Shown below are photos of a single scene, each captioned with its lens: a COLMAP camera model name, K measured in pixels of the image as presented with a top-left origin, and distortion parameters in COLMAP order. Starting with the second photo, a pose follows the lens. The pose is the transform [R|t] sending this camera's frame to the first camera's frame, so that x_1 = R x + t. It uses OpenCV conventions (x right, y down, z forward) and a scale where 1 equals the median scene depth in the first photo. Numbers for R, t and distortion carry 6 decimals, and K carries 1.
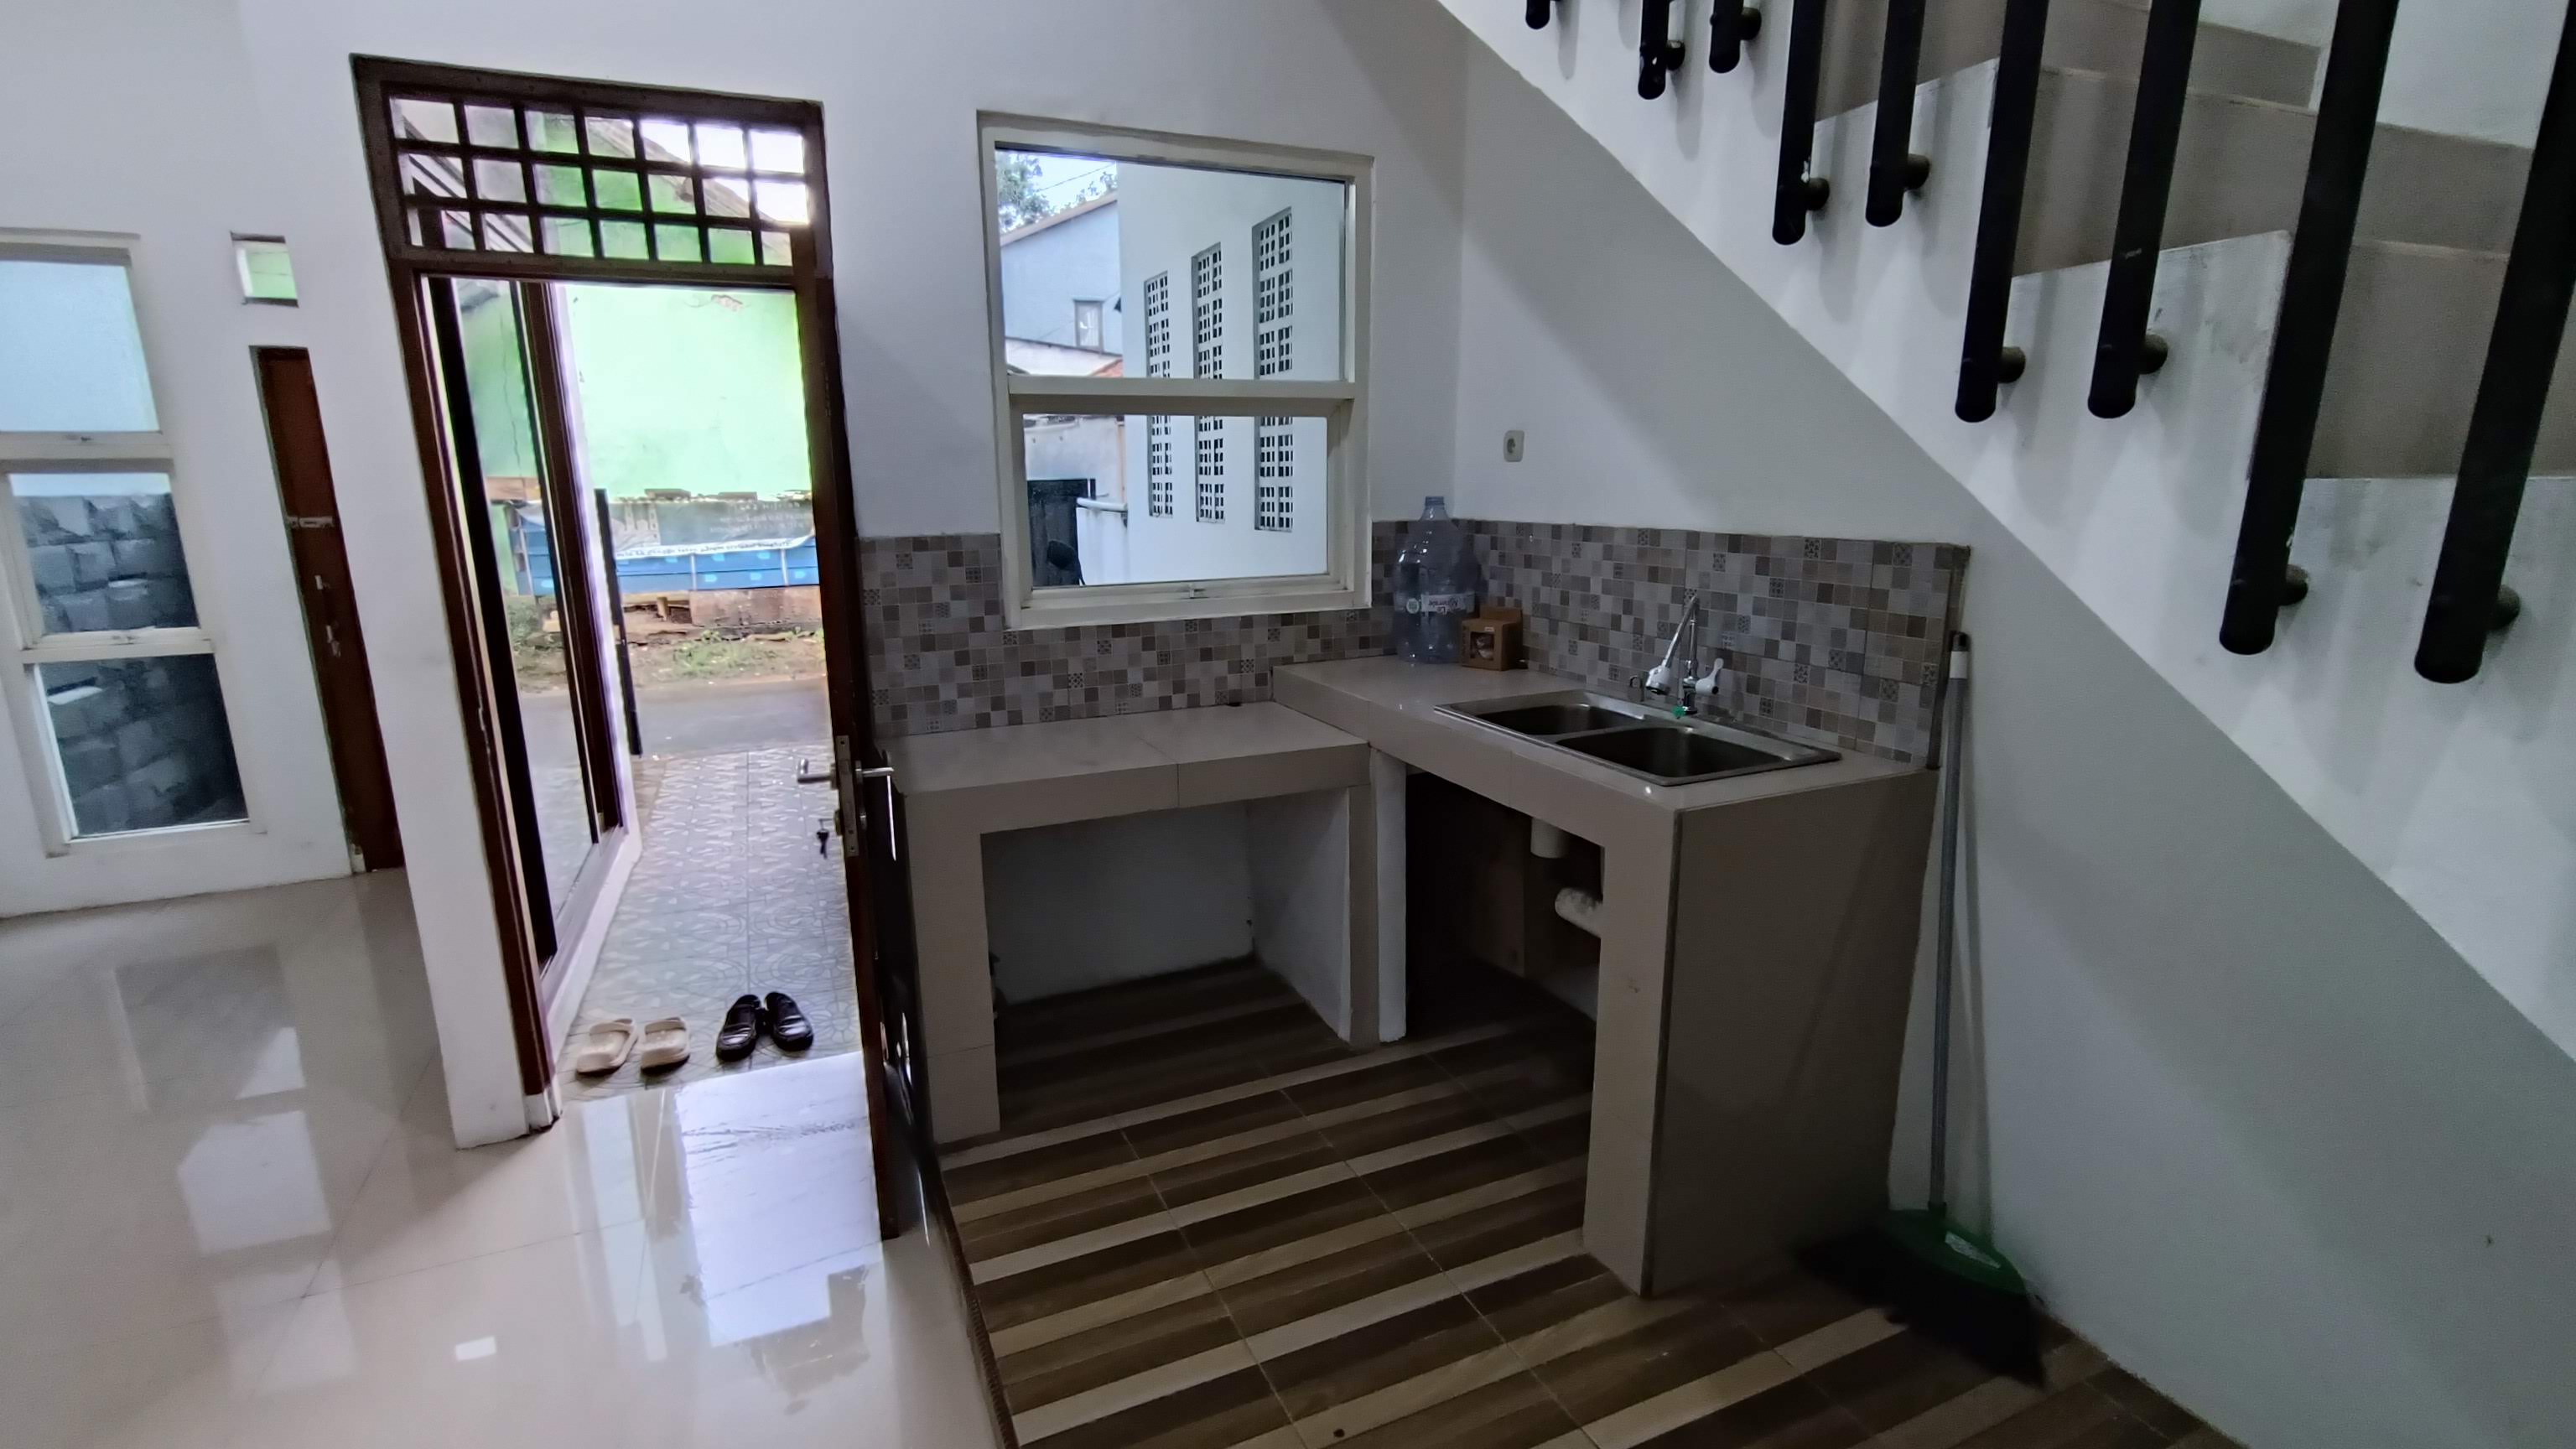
lens RADIAL K [[1148.2, 0, 1293.7], [0, 1148.2, 738.0], [0, 0, 1]] dist [-0.014032, 0.000125]
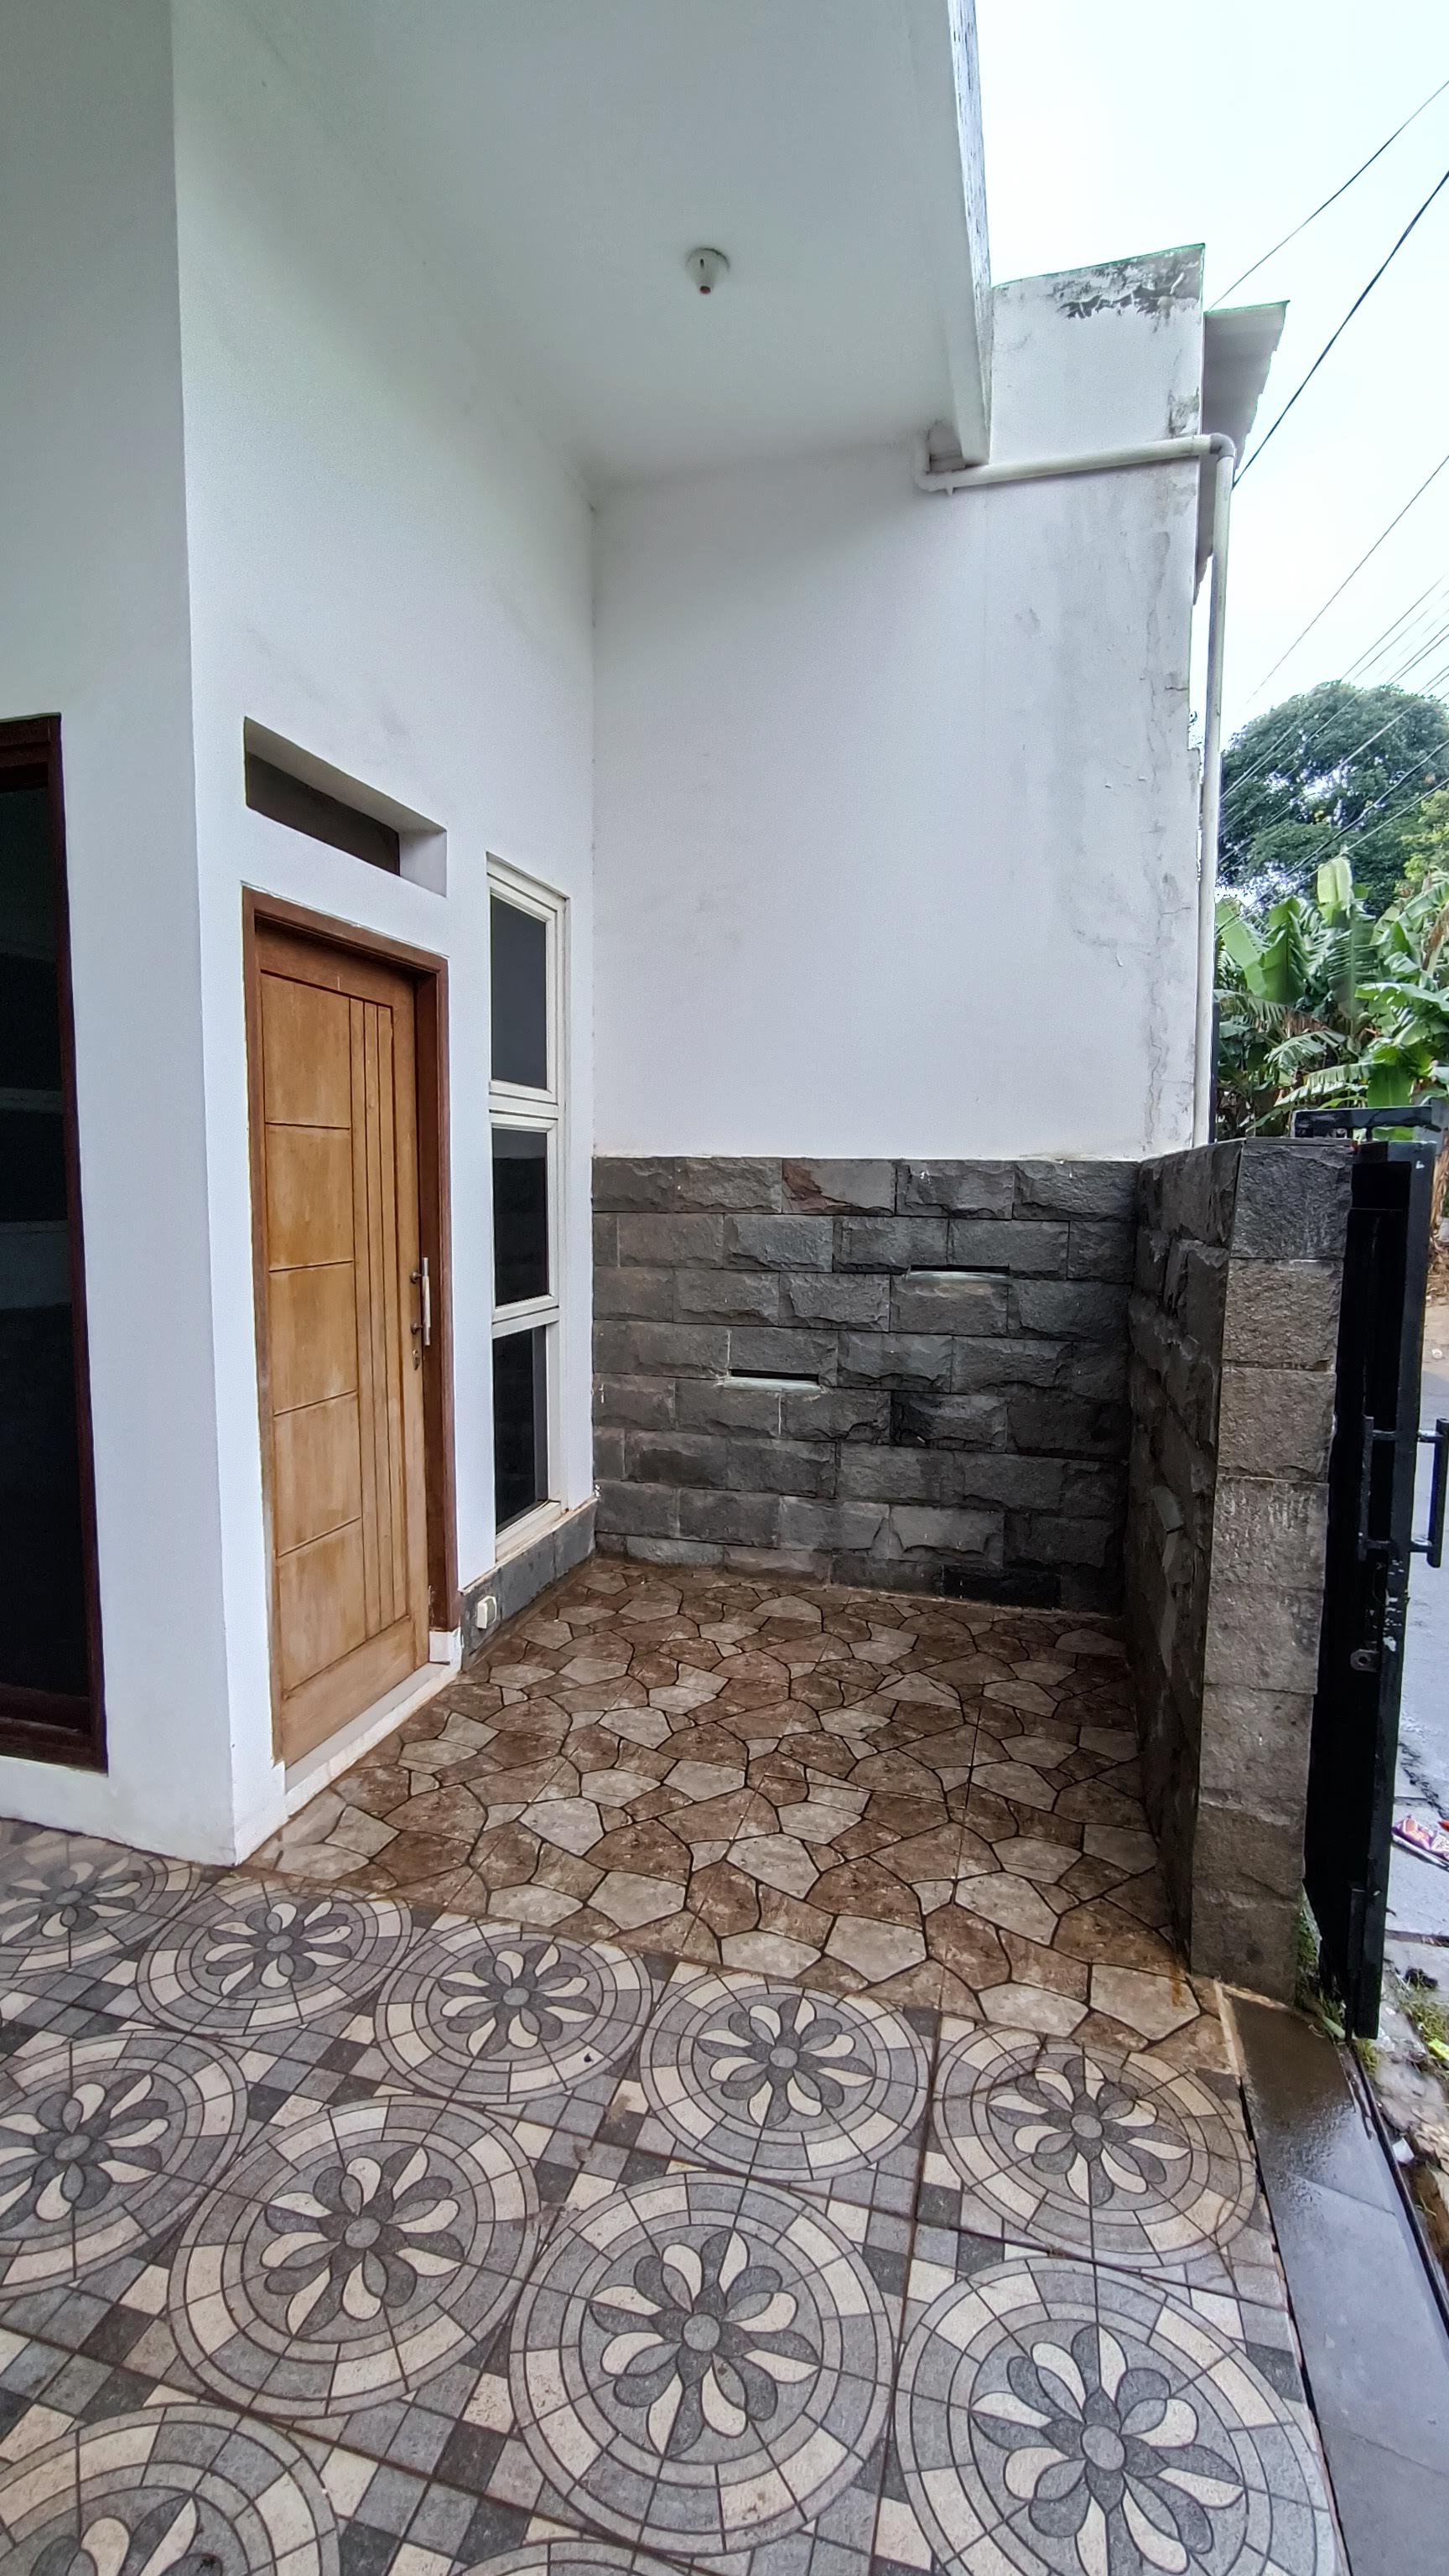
lens RADIAL K [[1148.2, 0, 724.5], [0, 1148.2, 1288.0], [0, 0, 1]] dist [-0.014032, 0.000125]
pose [[-0.638220, 0.070563, -0.766614, -0.459708], [-0.184049, 0.952930, 0.240937, -0.381271], [0.747530, 0.294865, -0.595192, 1.789945]]
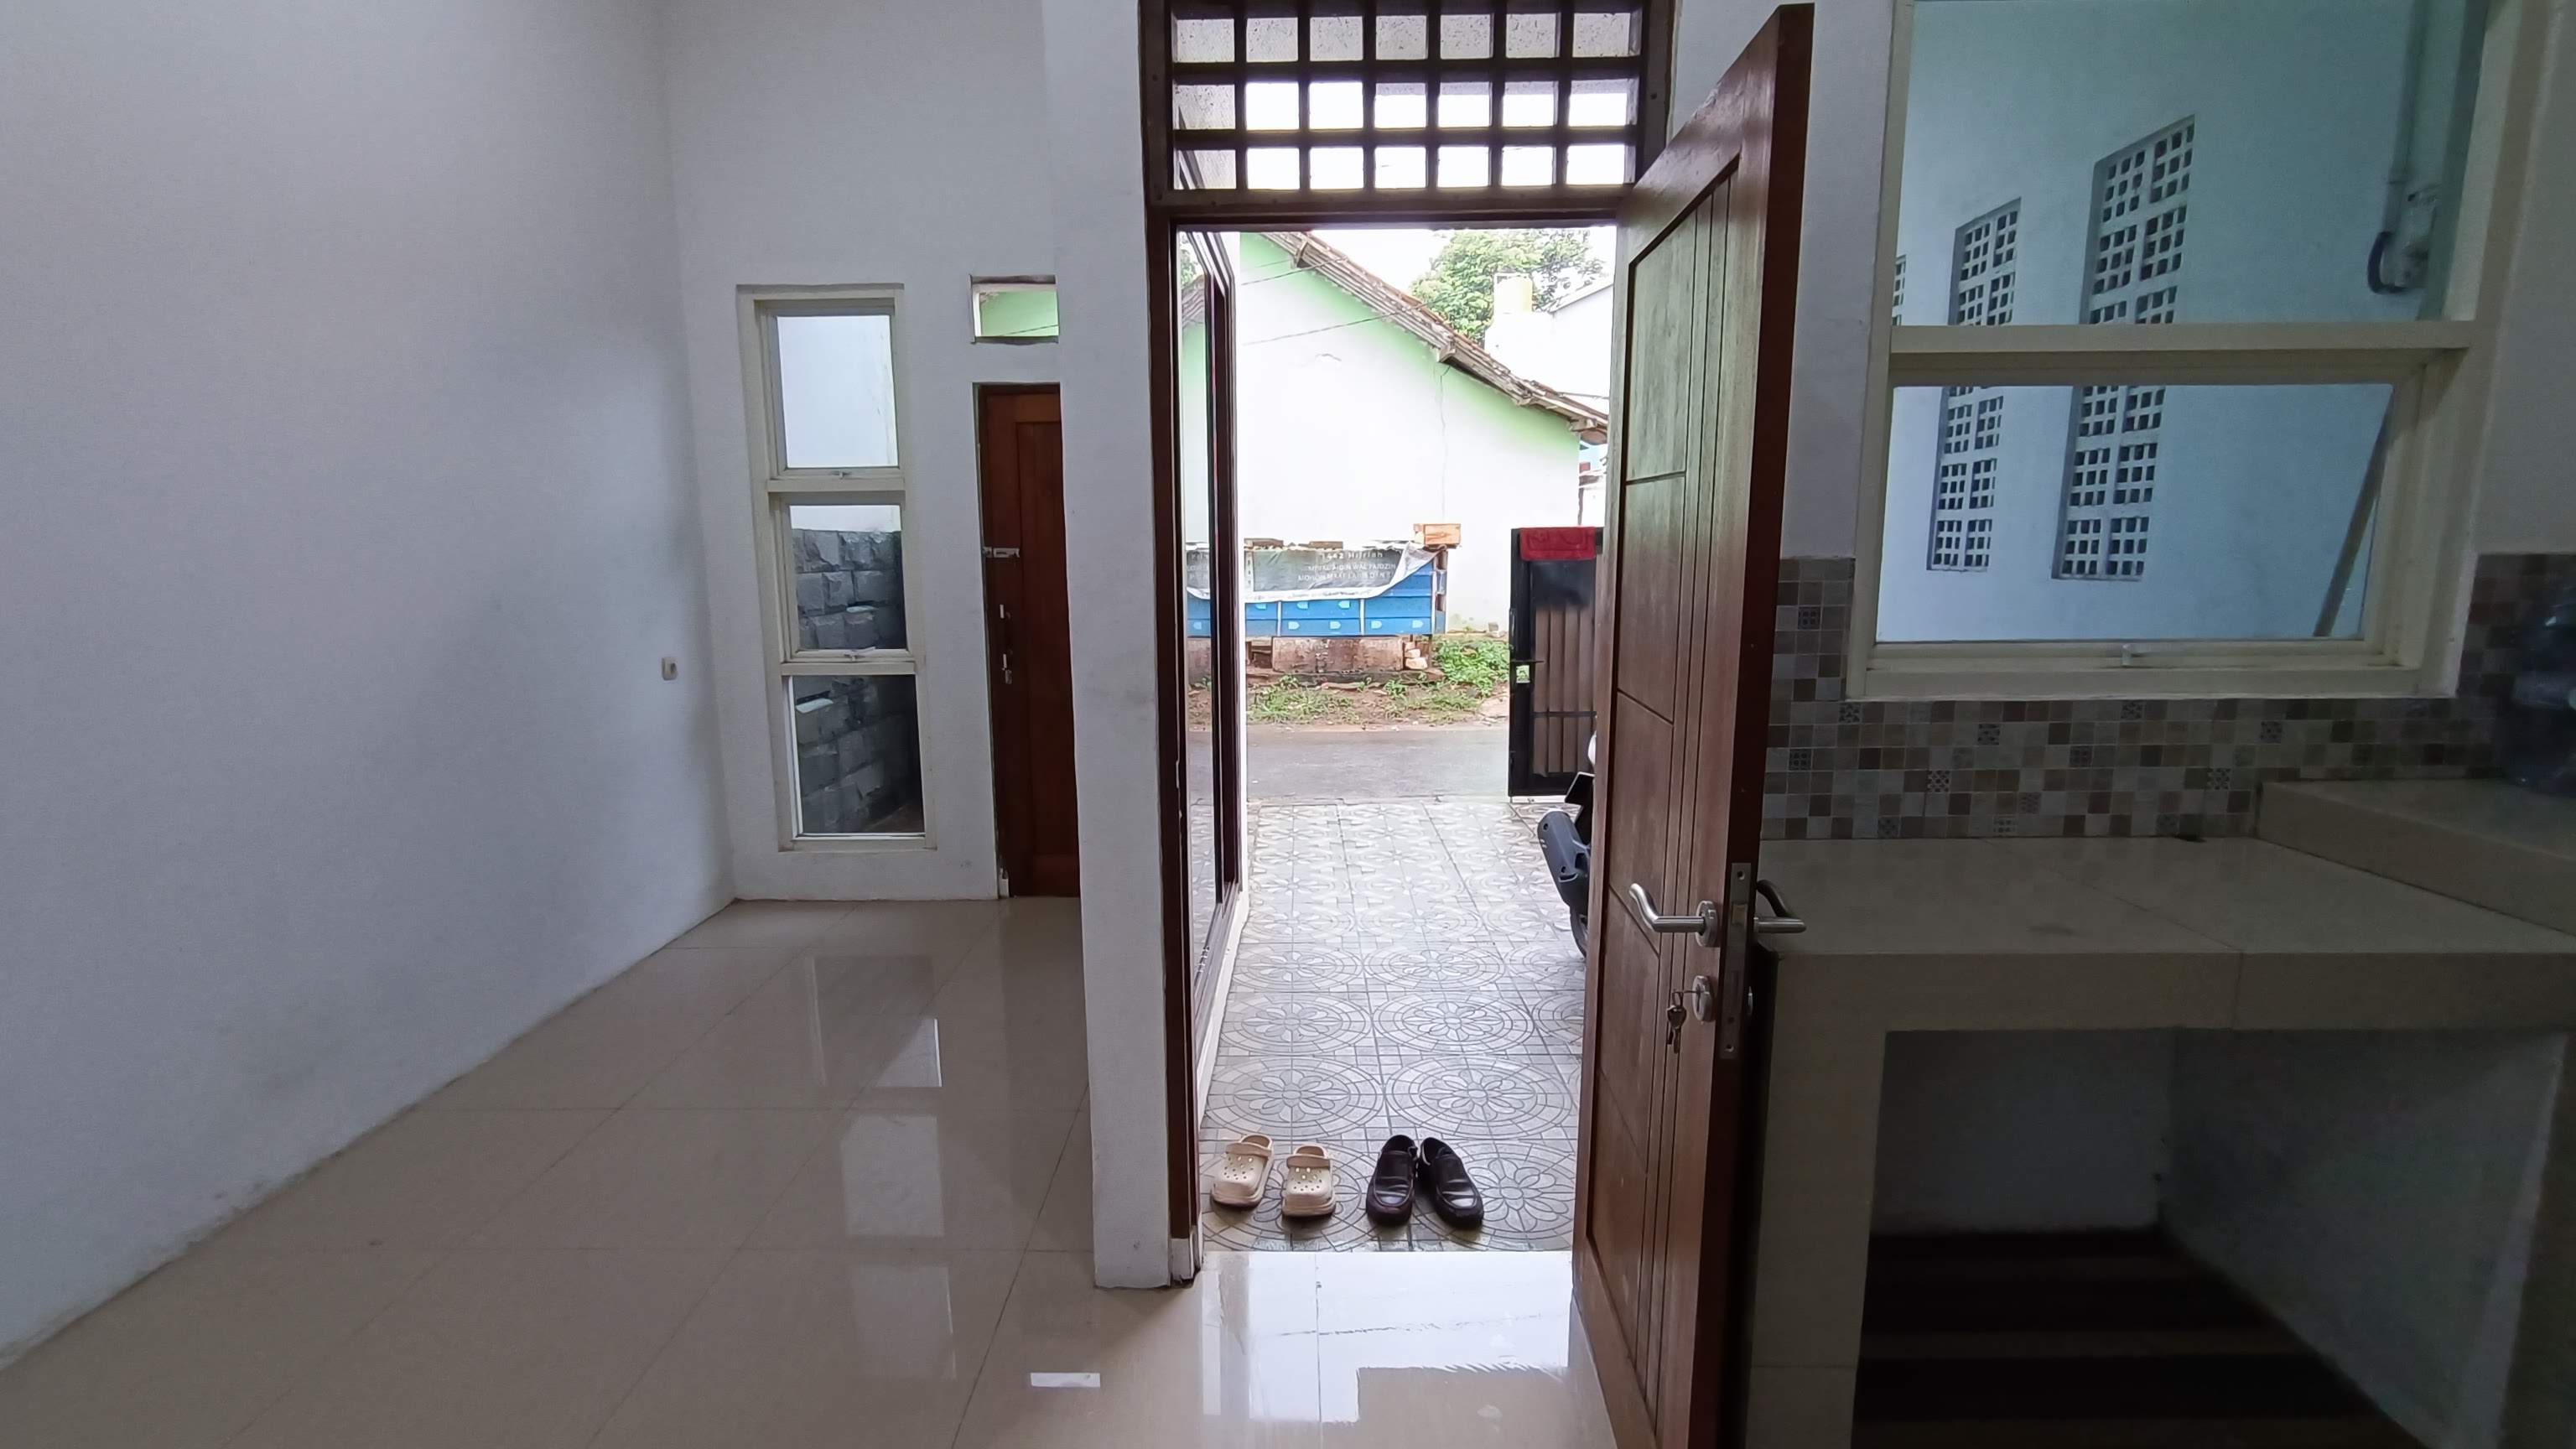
lens RADIAL K [[1183.6, 0, 1293.7], [0, 1183.6, 739.4], [0, 0, 1]] dist [-0.052964, 0.000029]
pose [[0.902868, 0.070974, -0.424019, -0.180430], [-0.093674, 0.995059, -0.032905, -0.012735], [0.419589, 0.069428, 0.905055, 0.174679]]
